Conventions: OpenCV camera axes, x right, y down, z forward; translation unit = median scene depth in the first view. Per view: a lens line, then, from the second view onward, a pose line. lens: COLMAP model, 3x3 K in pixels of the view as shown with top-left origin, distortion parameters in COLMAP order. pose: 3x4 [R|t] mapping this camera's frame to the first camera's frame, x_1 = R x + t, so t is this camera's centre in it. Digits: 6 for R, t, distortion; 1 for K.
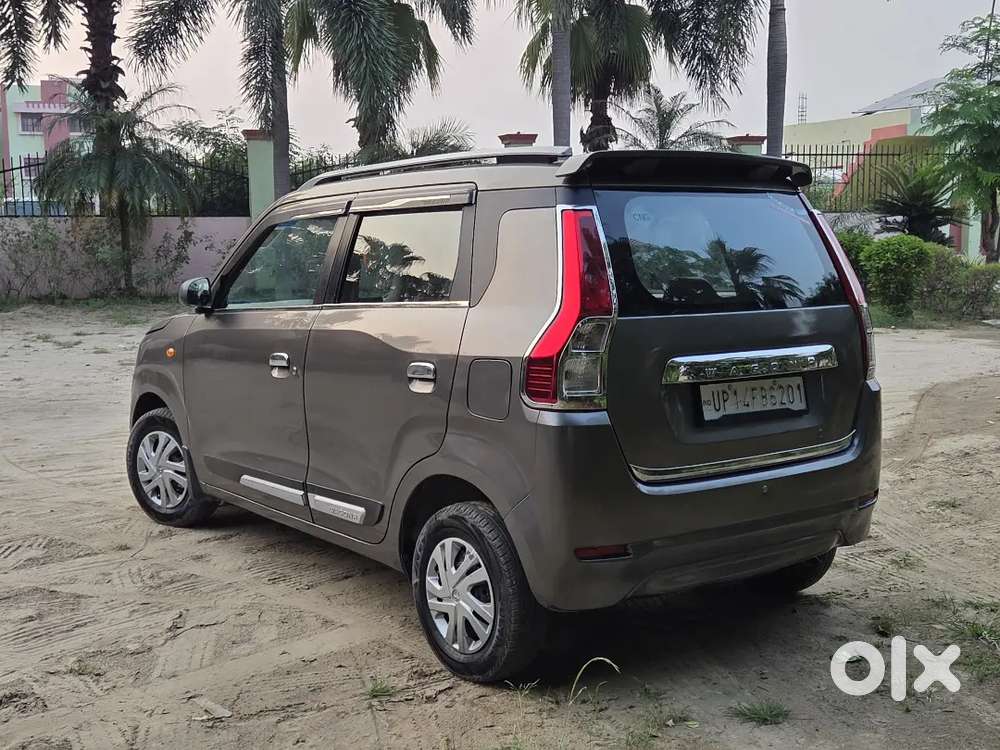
lens RADIAL K [[1125.6, 0, 508.9], [0, 1125.6, 377.7], [0, 0, 1]] dist [0.053426, 0.000000]
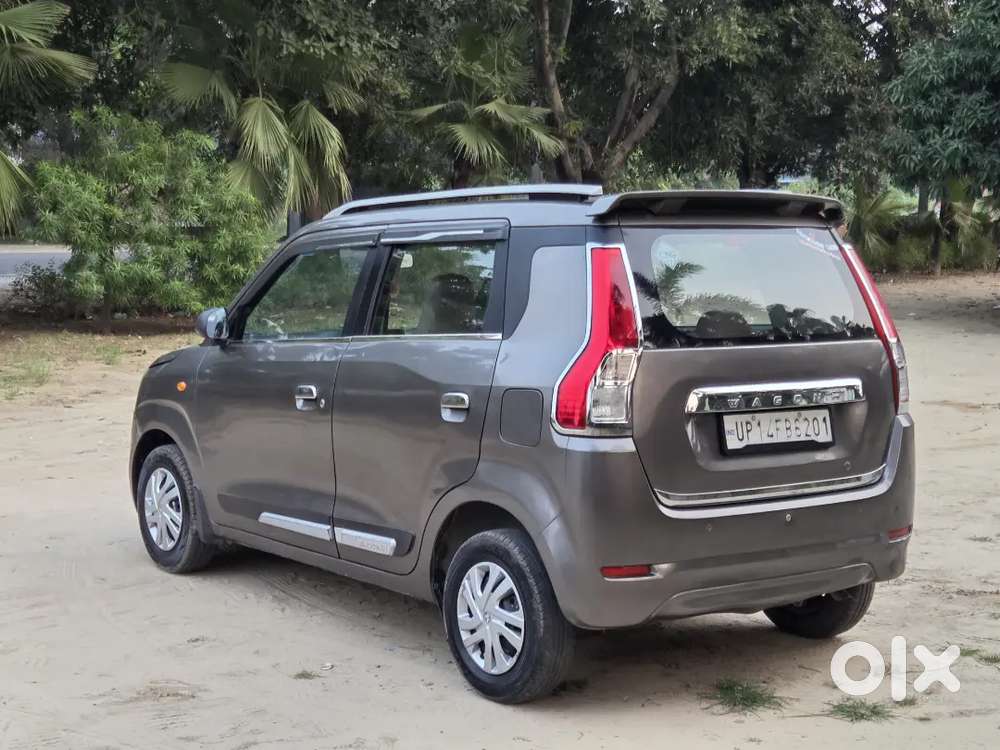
lens RADIAL K [[1561.9, 0, 506.2], [0, 1561.9, 361.8], [0, 0, 1]] dist [0.067800, 0.000000]
pose [[0.999784, 0.005786, -0.019954, -0.002834], [-0.006777, 0.998728, -0.049966, 0.029047], [0.019640, 0.050091, 0.998552, -0.425746]]
